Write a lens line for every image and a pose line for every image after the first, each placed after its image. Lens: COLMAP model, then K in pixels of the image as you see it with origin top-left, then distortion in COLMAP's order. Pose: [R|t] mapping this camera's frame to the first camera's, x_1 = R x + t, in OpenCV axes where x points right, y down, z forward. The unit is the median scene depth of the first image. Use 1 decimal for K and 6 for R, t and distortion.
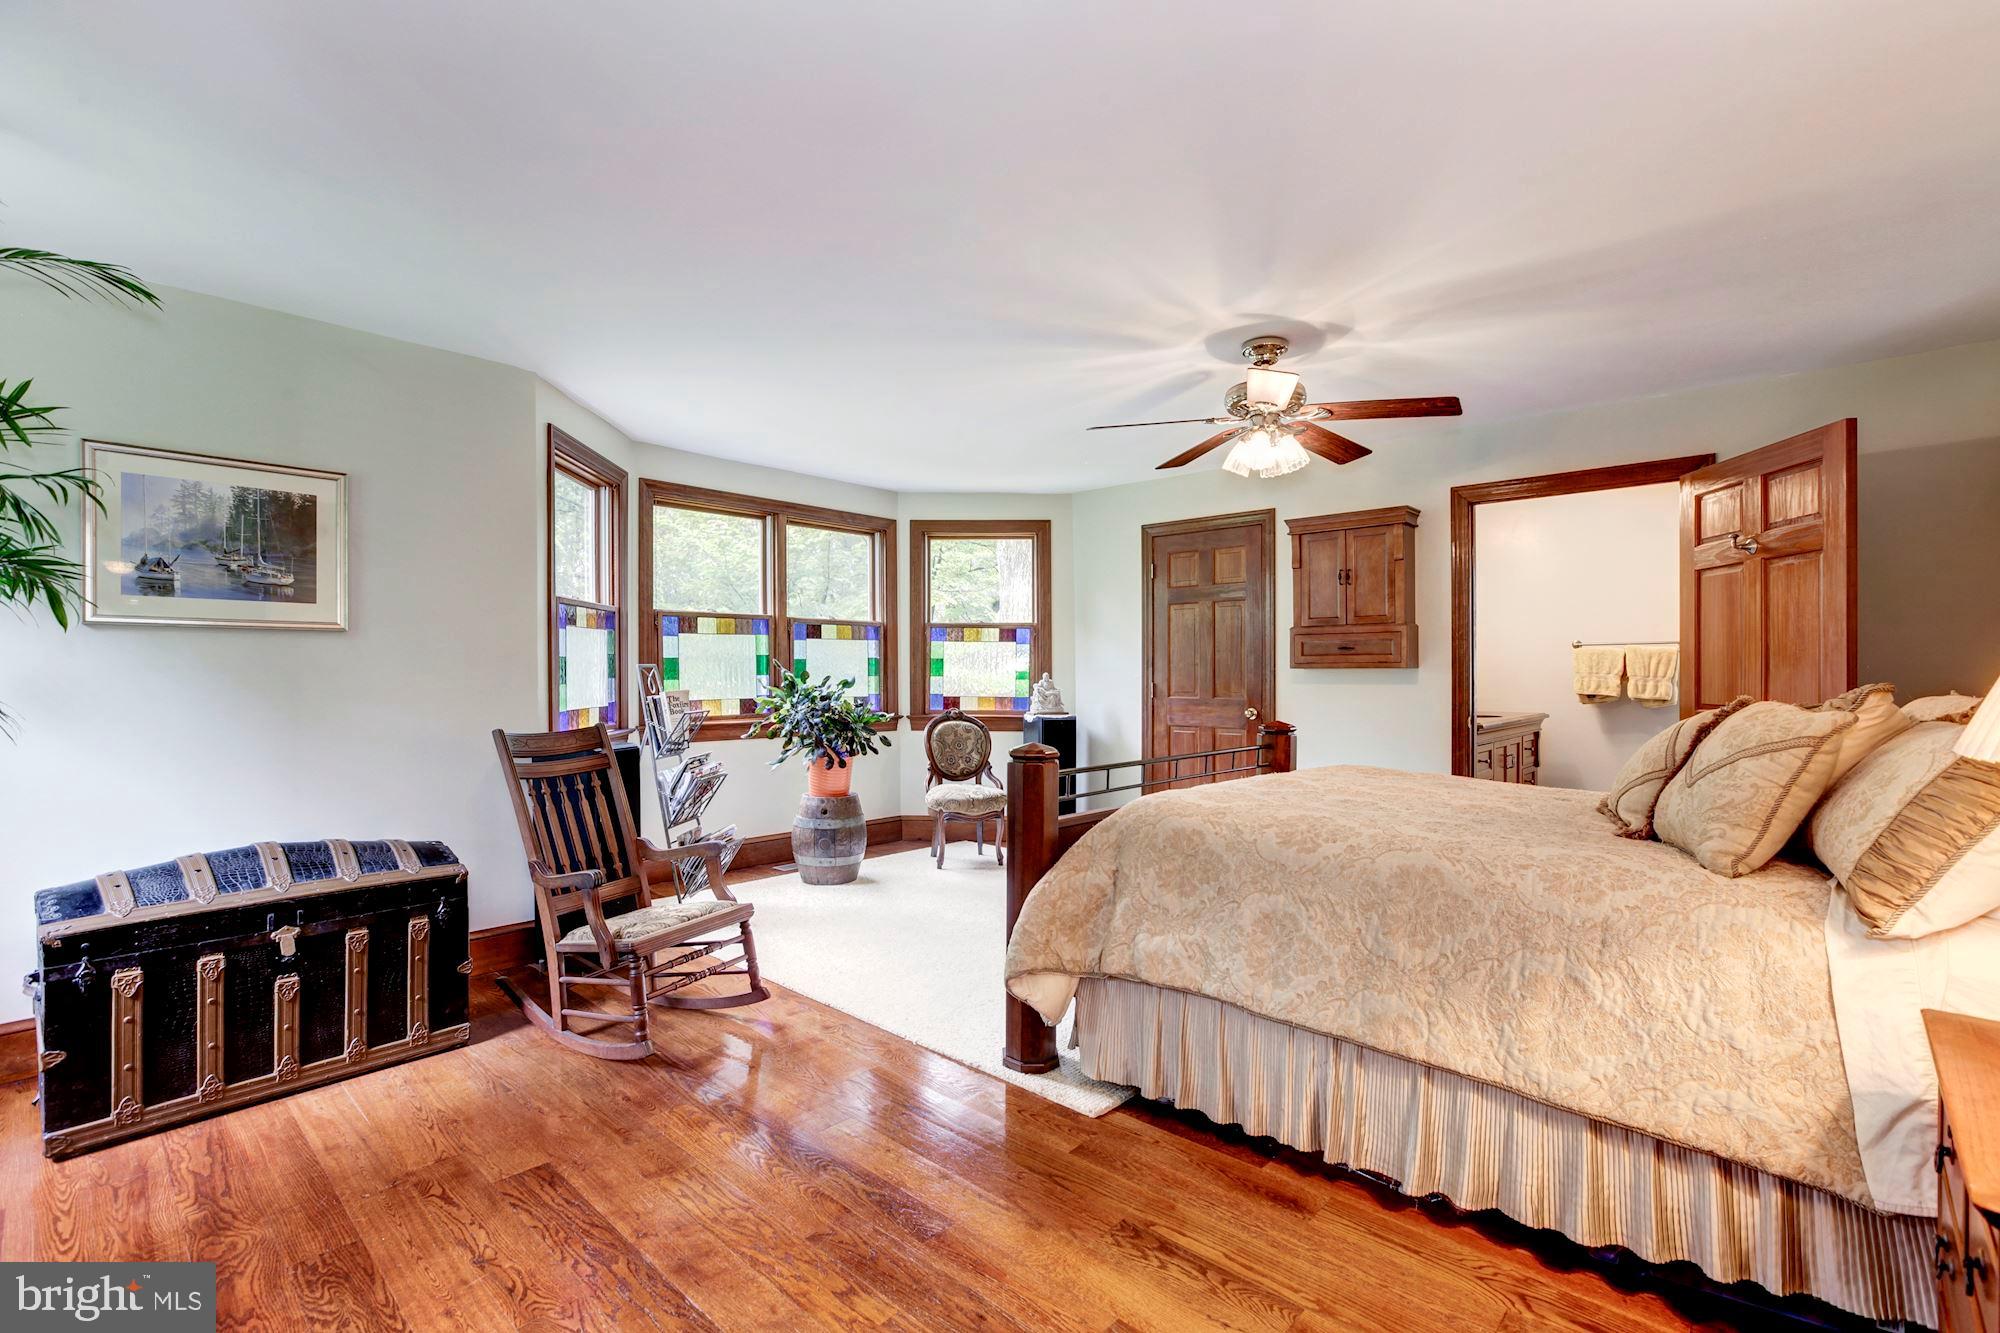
lens RADIAL K [[879.1, 0, 1000.6], [0, 879.1, 668.1], [0, 0, 1]] dist [-0.001074, -0.000107]
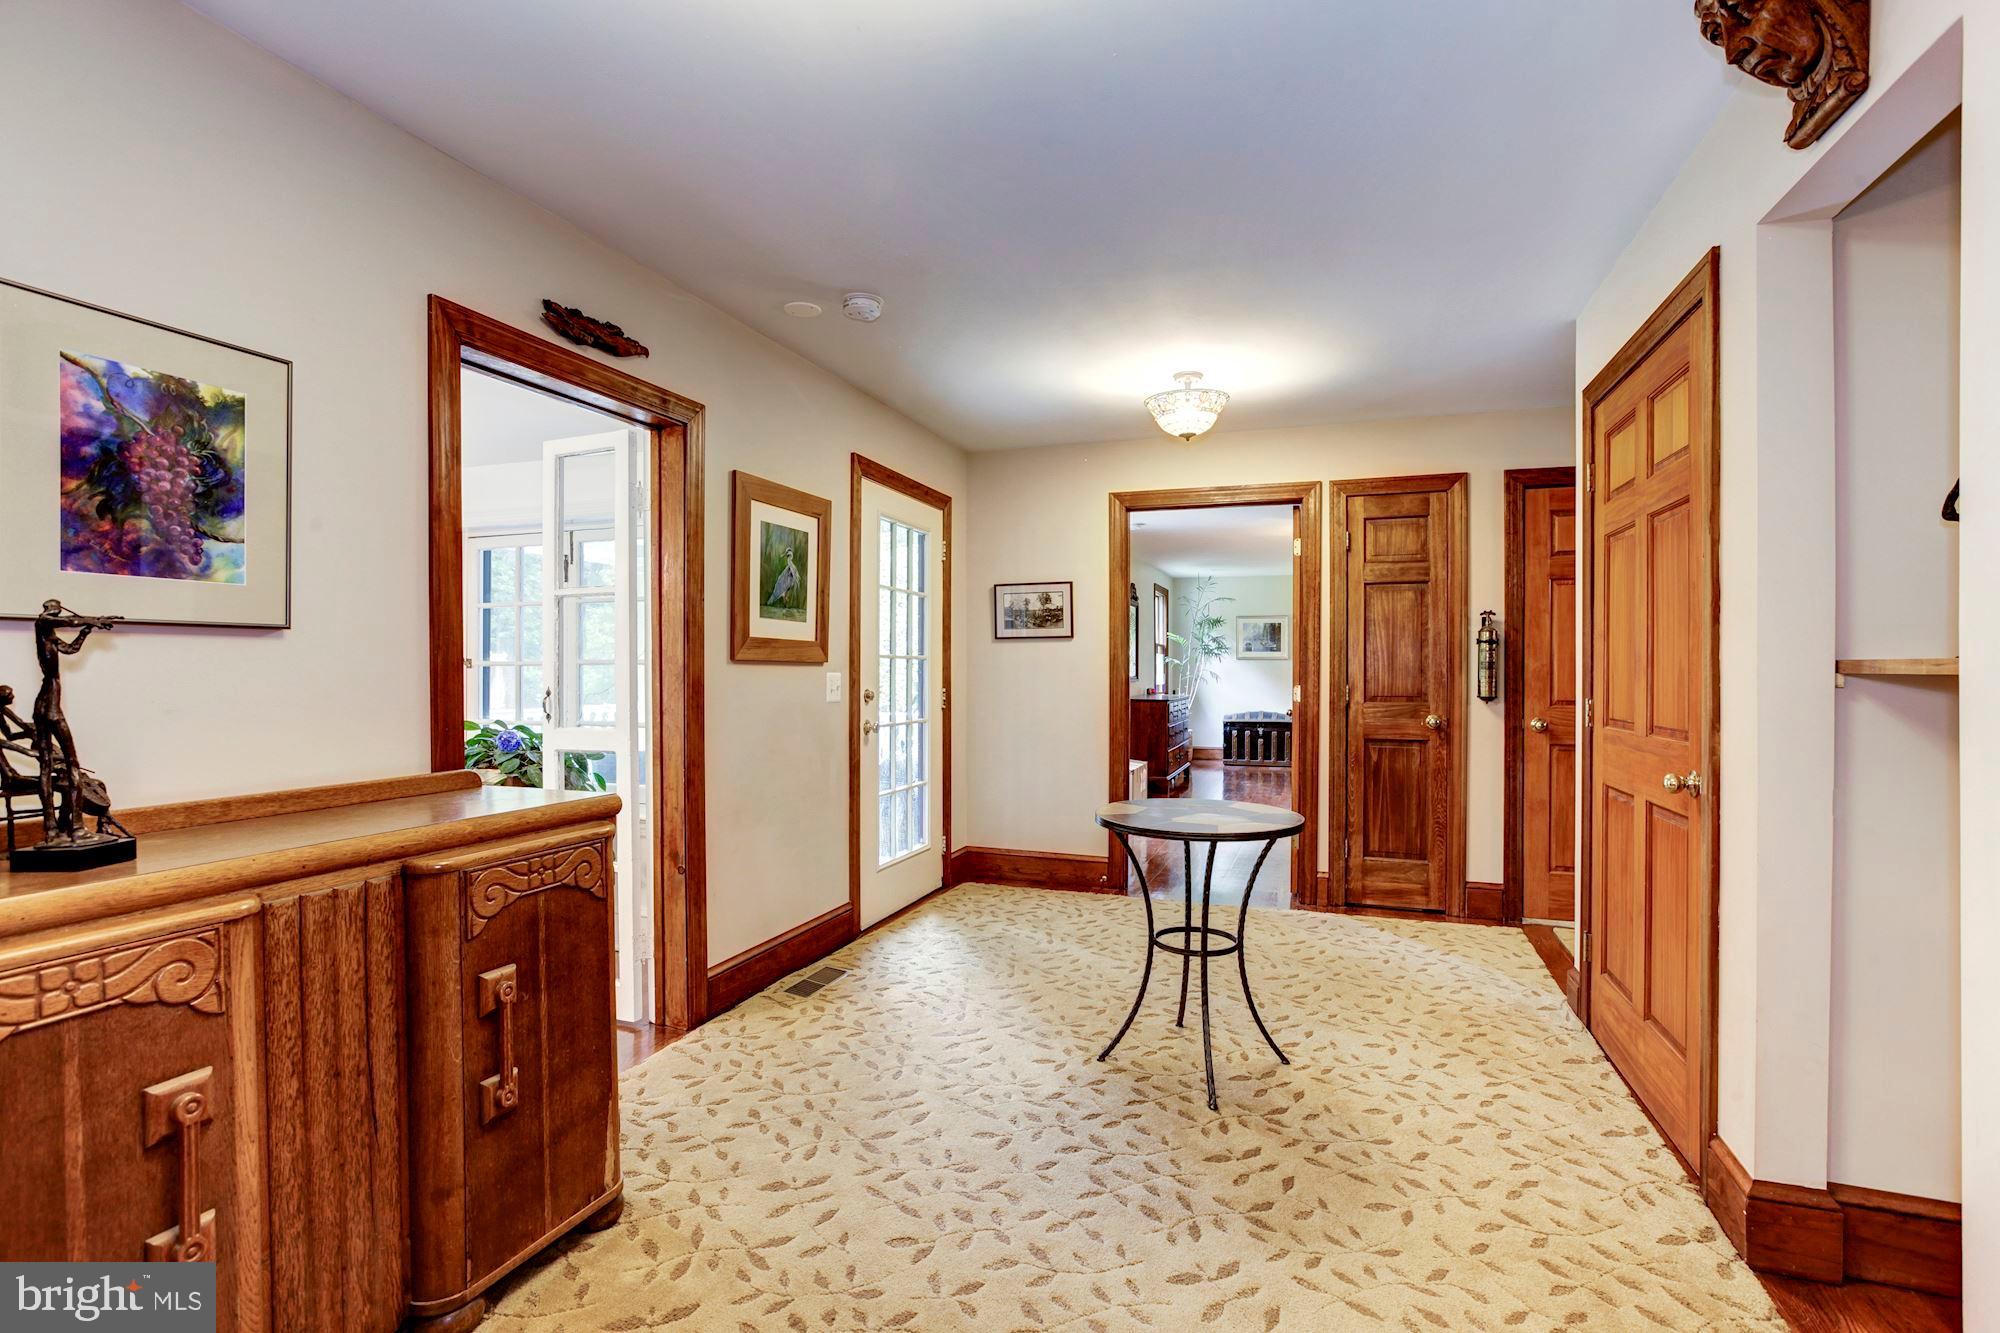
lens RADIAL K [[888.7, 0, 1001.6], [0, 888.7, 673.3], [0, 0, 1]] dist [-0.021254, 0.010893]
pose [[0.378140, 0.004511, -0.925737, 2.808822], [-0.005606, 0.999981, 0.002583, 0.016359], [0.925731, 0.004213, 0.378158, -1.886190]]
